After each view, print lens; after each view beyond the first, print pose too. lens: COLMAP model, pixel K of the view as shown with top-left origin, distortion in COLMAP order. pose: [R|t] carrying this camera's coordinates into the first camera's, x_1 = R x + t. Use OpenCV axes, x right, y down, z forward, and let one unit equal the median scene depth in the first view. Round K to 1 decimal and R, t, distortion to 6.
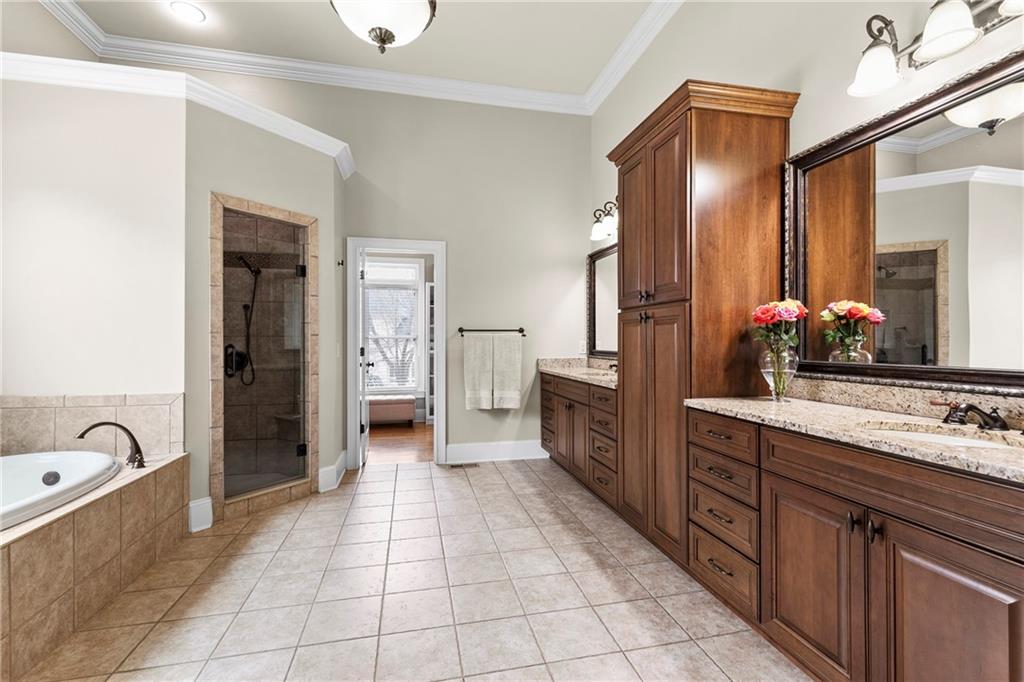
lens RADIAL K [[459.4, 0, 512.9], [0, 459.4, 341.5], [0, 0, 1]] dist [0.008962, -0.001125]
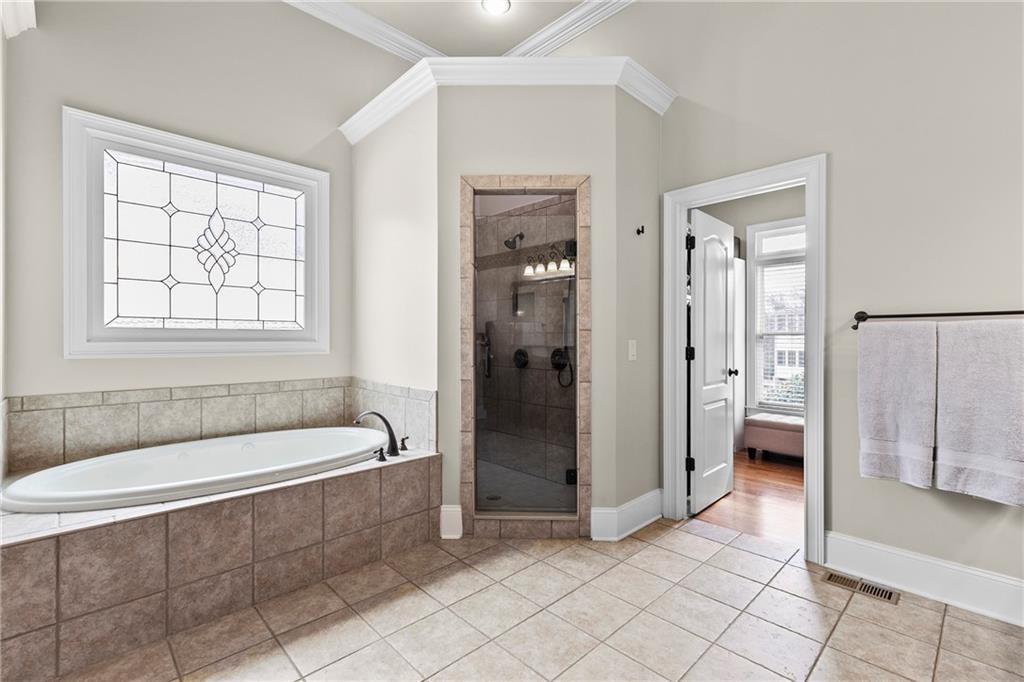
lens RADIAL K [[459.4, 0, 513.1], [0, 459.4, 338.8], [0, 0, 1]] dist [0.008962, -0.001125]
pose [[0.522086, 0.002900, -0.852888, 0.185250], [-0.001832, 0.999996, 0.002278, -0.001099], [0.852891, 0.000373, 0.522089, 0.601252]]
